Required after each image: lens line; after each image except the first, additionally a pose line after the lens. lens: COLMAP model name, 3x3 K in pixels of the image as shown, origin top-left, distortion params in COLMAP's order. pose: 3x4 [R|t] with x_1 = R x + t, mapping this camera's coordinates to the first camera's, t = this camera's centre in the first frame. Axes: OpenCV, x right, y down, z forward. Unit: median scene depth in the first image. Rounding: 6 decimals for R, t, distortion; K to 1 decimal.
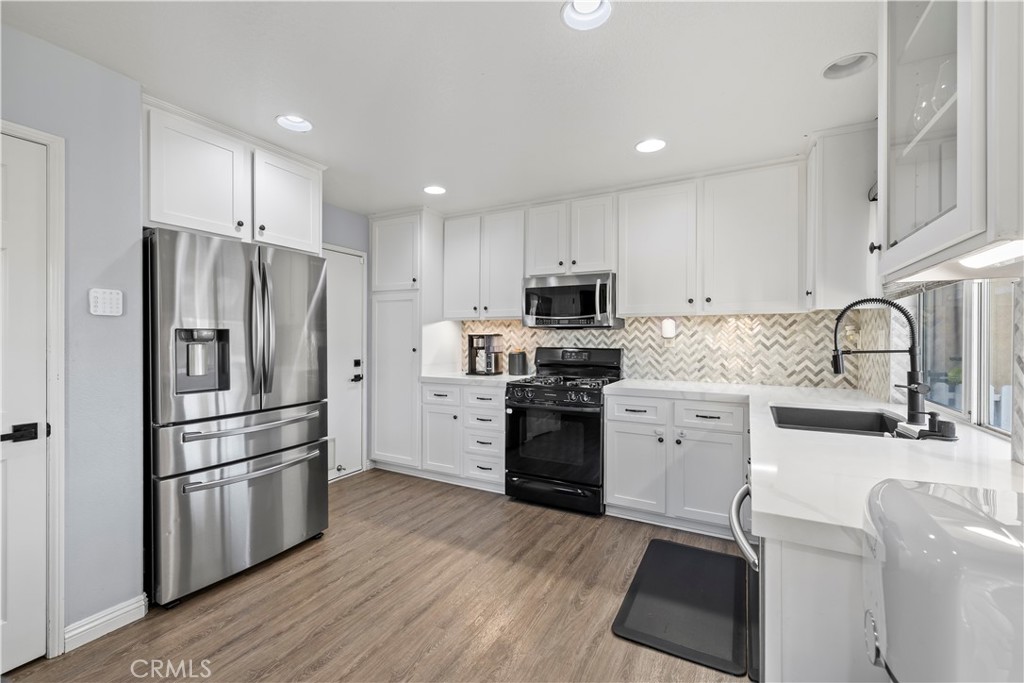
lens RADIAL K [[432.4, 0, 503.4], [0, 432.4, 338.6], [0, 0, 1]] dist [-0.000997, 0.000006]
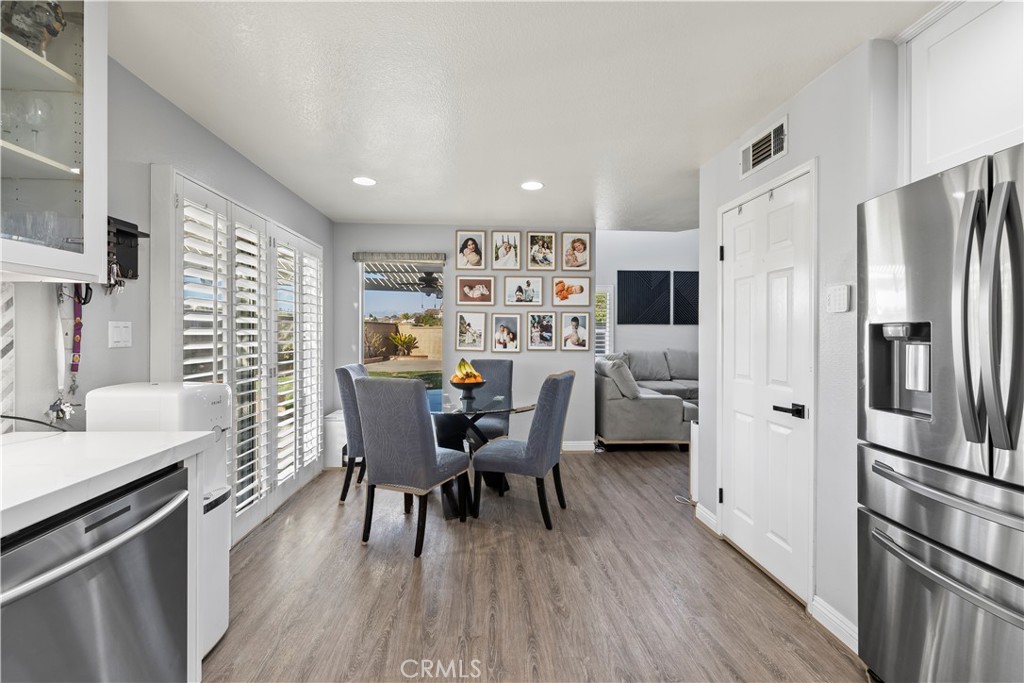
lens RADIAL K [[431.6, 0, 511.0], [0, 431.6, 326.5], [0, 0, 1]] dist [0.000614, -0.000036]
pose [[-0.837710, -0.013935, -0.545937, 0.132292], [-0.006428, 0.999857, -0.015658, -0.000251], [0.546077, -0.009607, -0.837680, 0.794991]]
